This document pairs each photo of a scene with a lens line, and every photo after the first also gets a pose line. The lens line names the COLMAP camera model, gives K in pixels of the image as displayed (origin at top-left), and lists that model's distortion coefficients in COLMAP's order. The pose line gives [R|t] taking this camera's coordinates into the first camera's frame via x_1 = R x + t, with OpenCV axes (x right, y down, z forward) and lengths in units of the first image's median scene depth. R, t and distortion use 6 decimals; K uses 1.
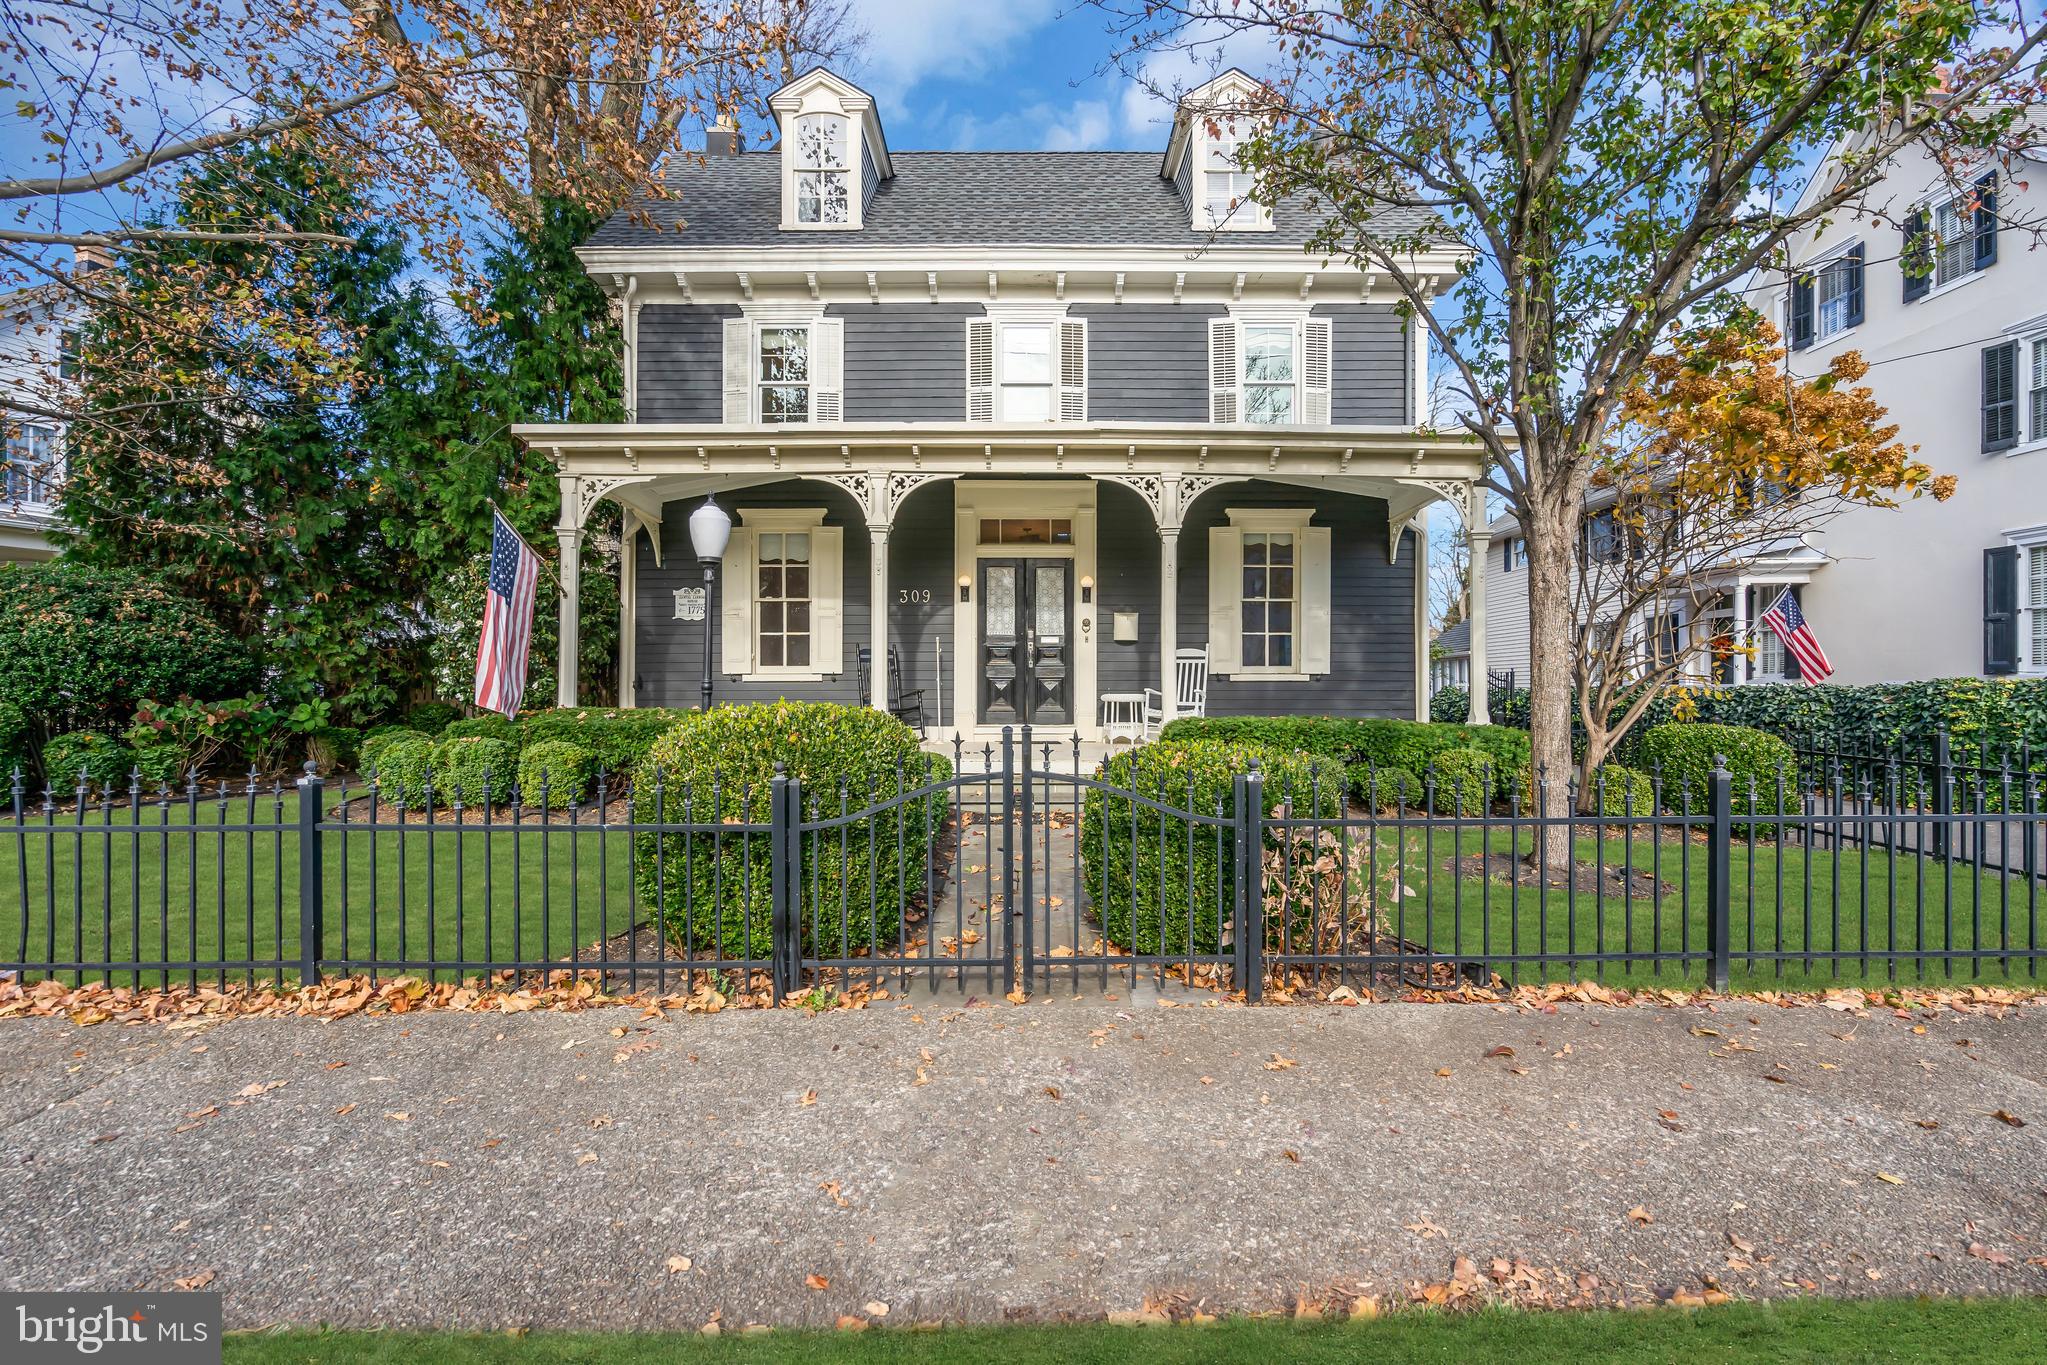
lens RADIAL K [[920.1, 0, 1022.4], [0, 920.1, 691.7], [0, 0, 1]] dist [-0.003193, 0.001706]
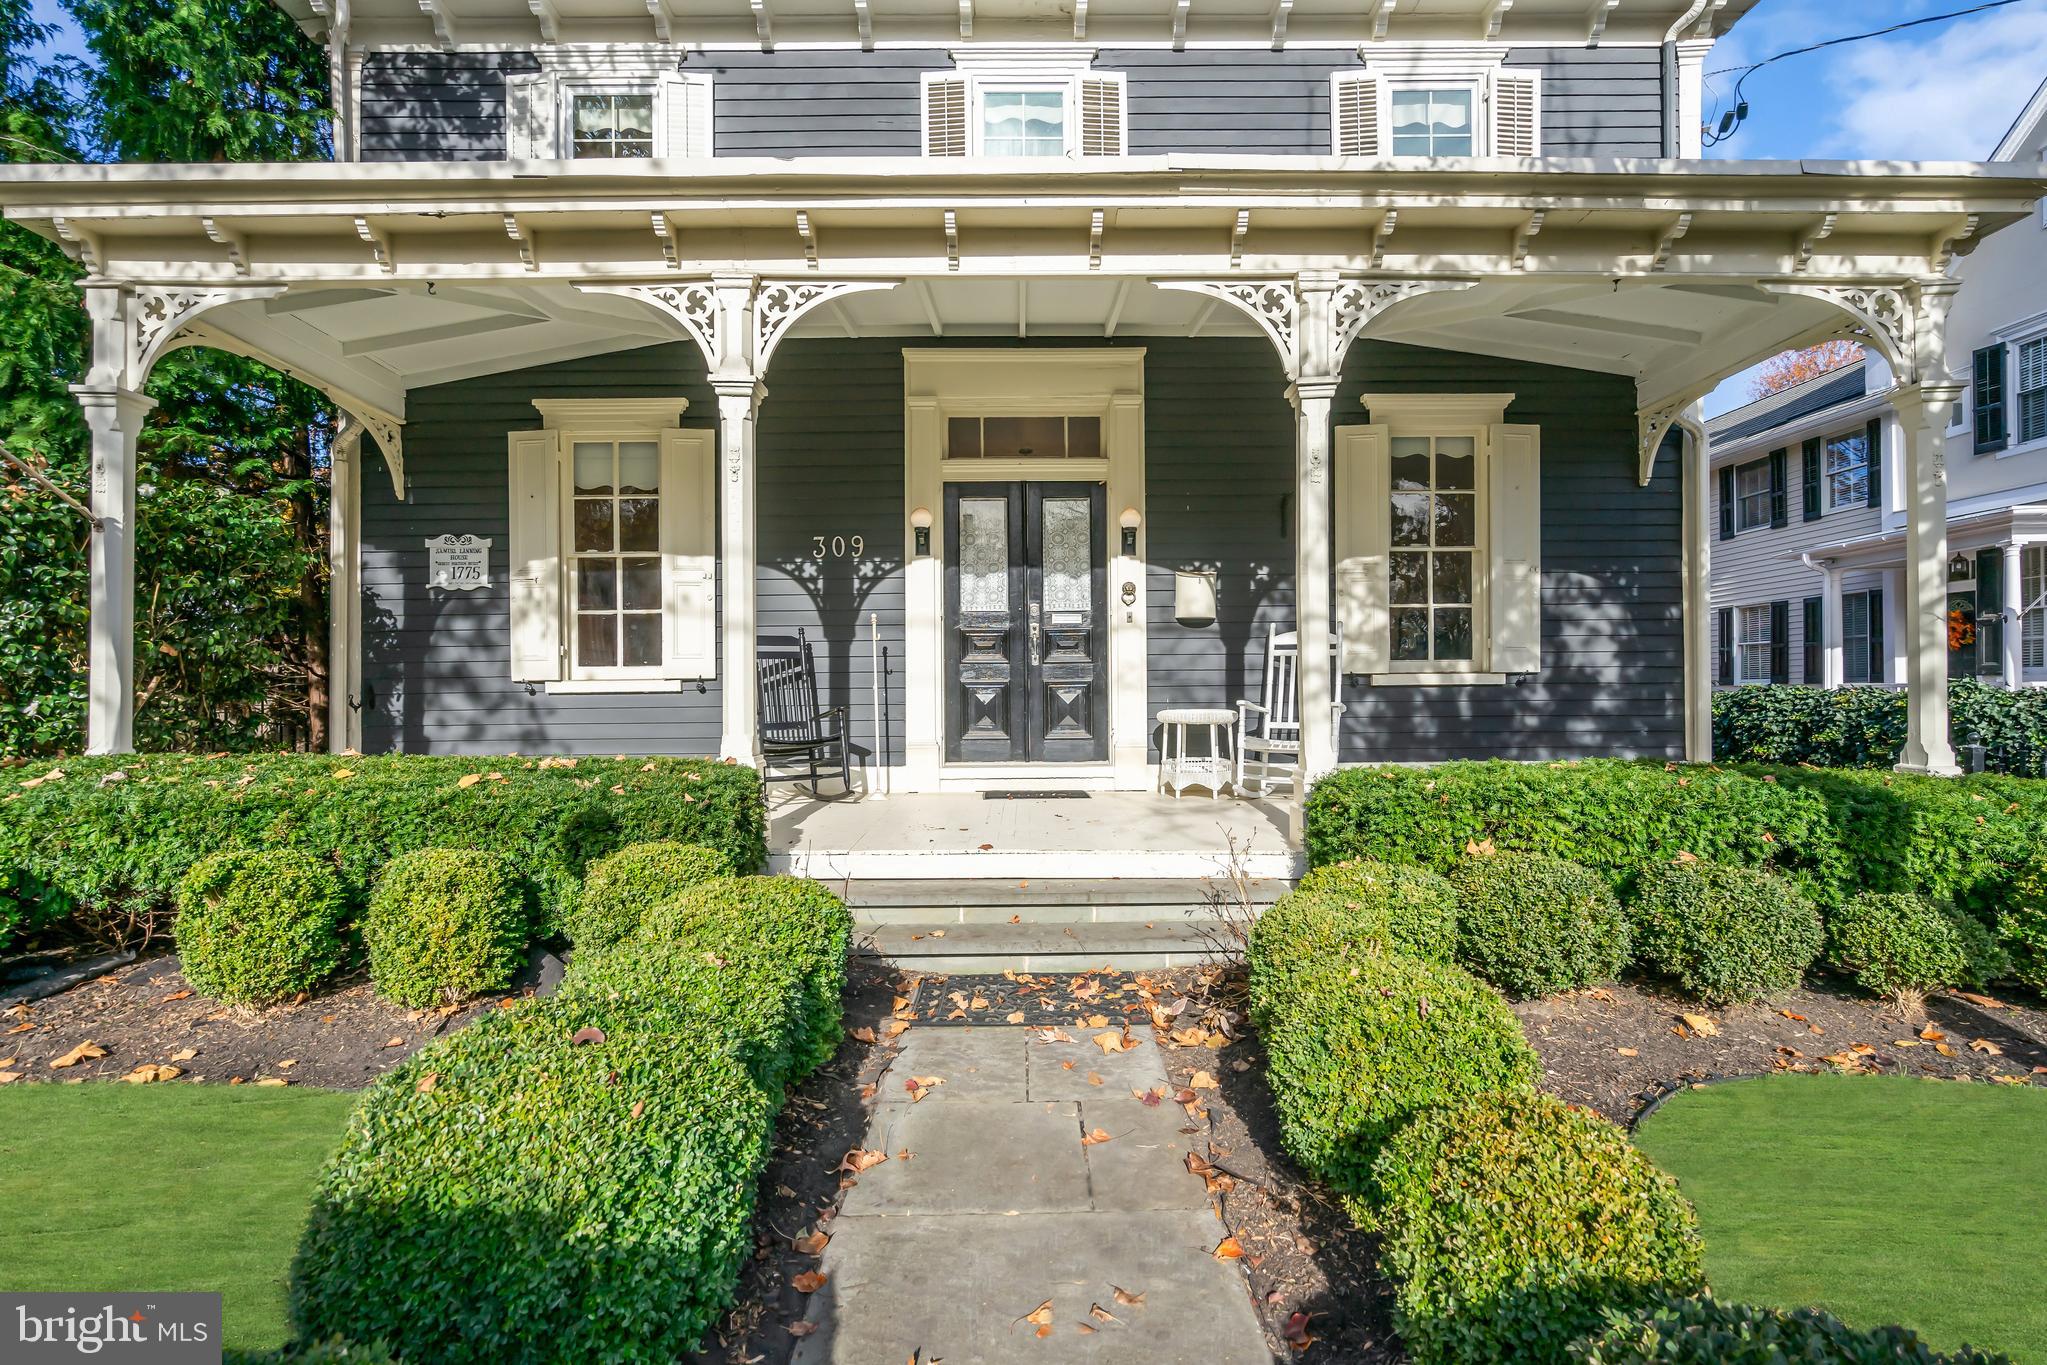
lens RADIAL K [[920.1, 0, 1022.4], [0, 920.1, 691.7], [0, 0, 1]] dist [-0.003193, 0.001706]
pose [[0.999965, -0.007831, 0.003062, -0.000983], [0.007857, 0.999933, -0.008466, -0.004556], [-0.002996, 0.008490, 0.999959, 0.409571]]
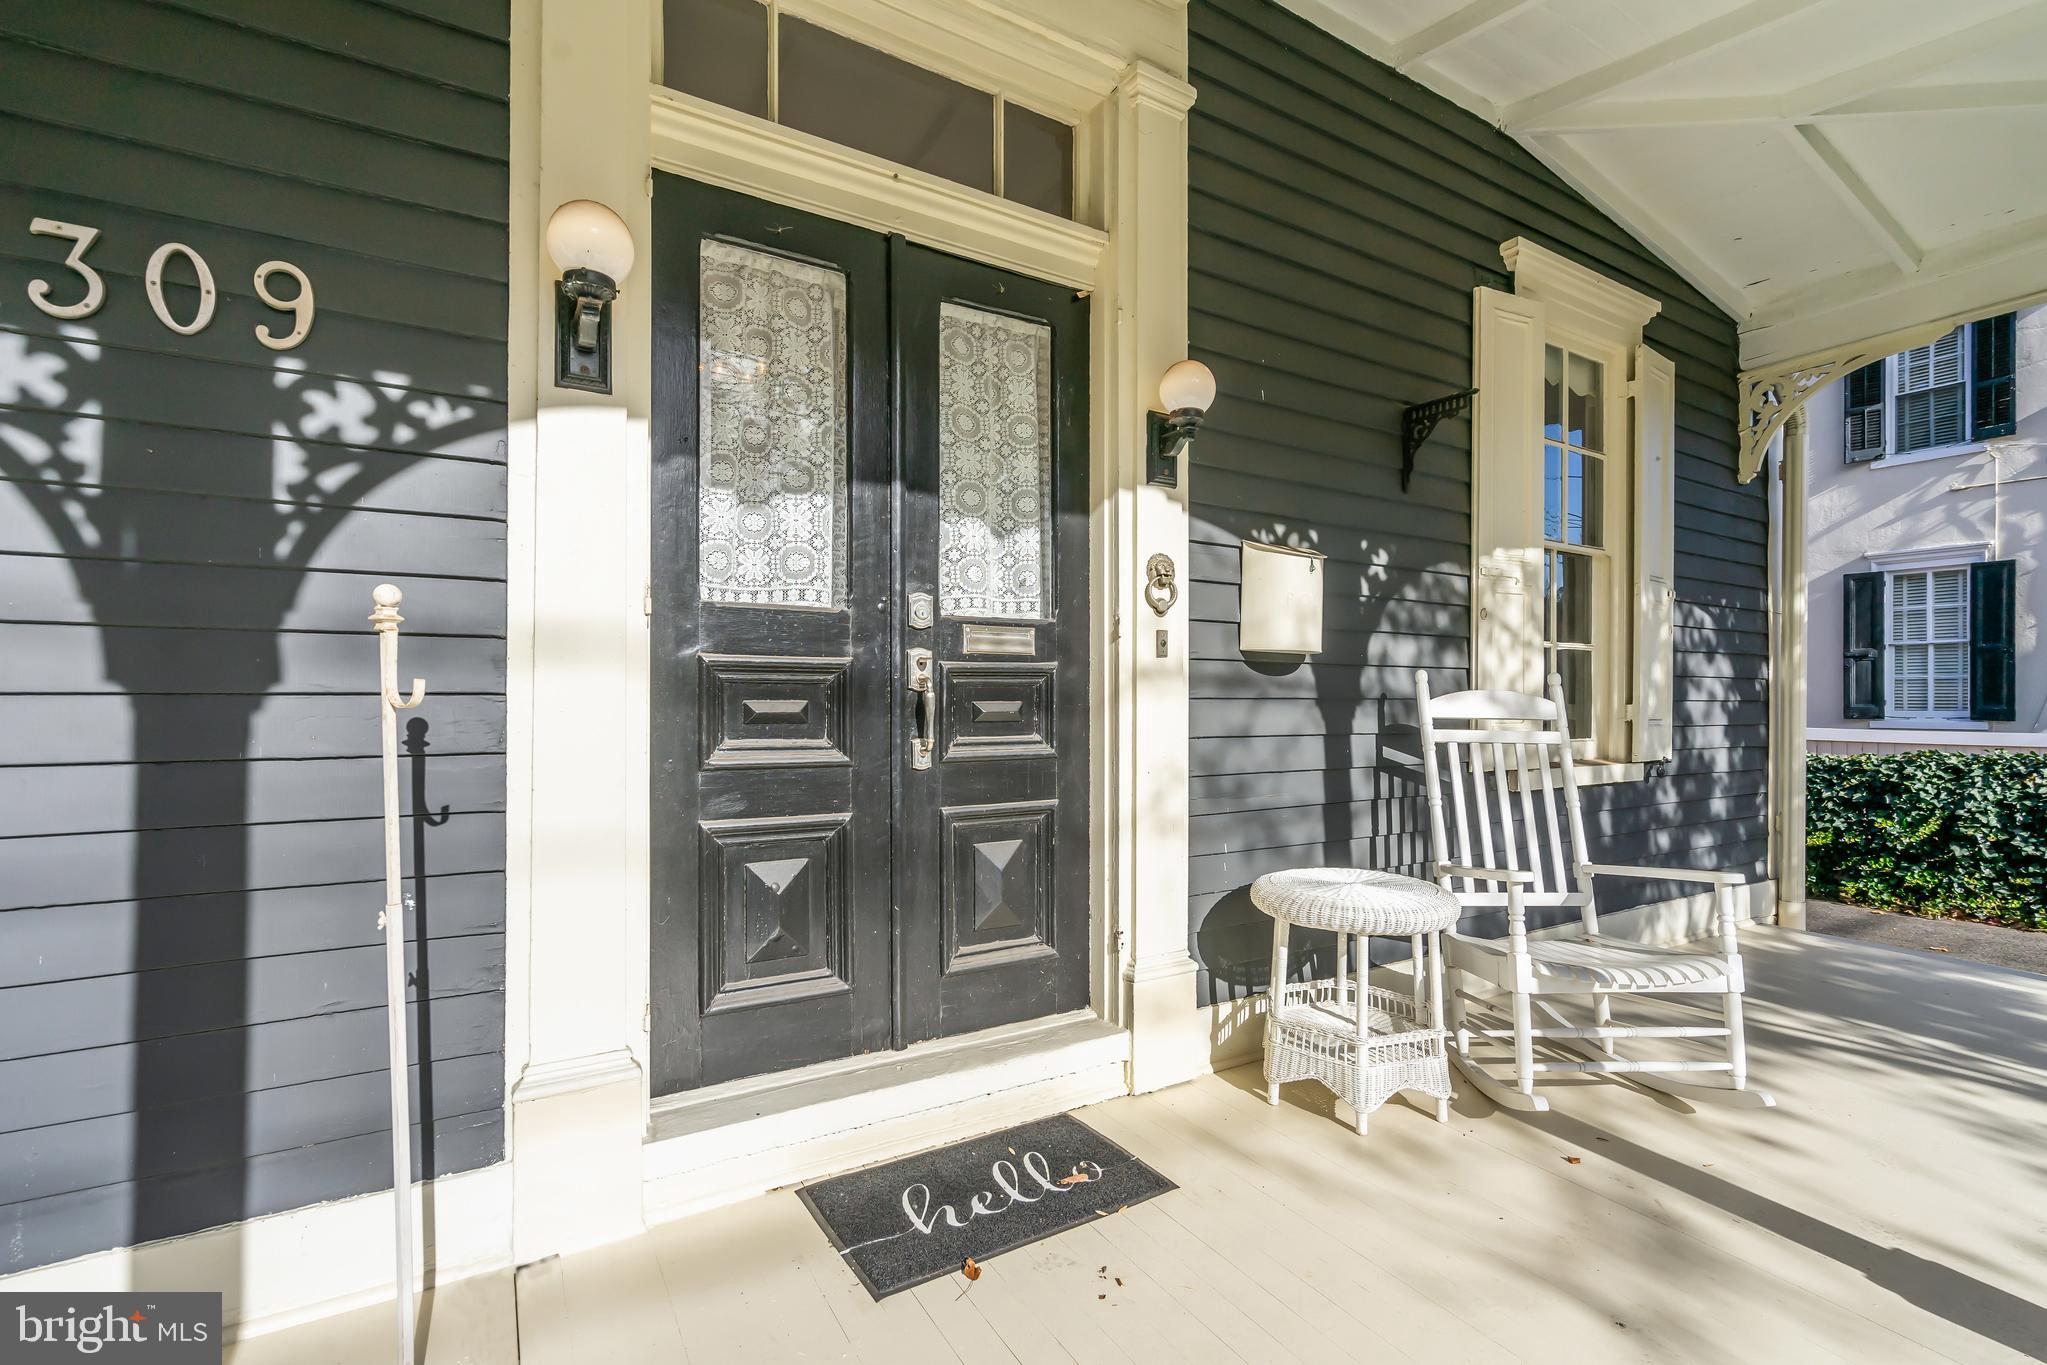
lens RADIAL K [[920.1, 0, 1022.4], [0, 920.1, 691.7], [0, 0, 1]] dist [-0.003193, 0.001706]
pose [[0.859062, 0.007586, 0.511815, -0.078888], [-0.005076, 0.999967, -0.006302, -0.043178], [-0.511846, 0.002816, 0.859073, 0.813048]]
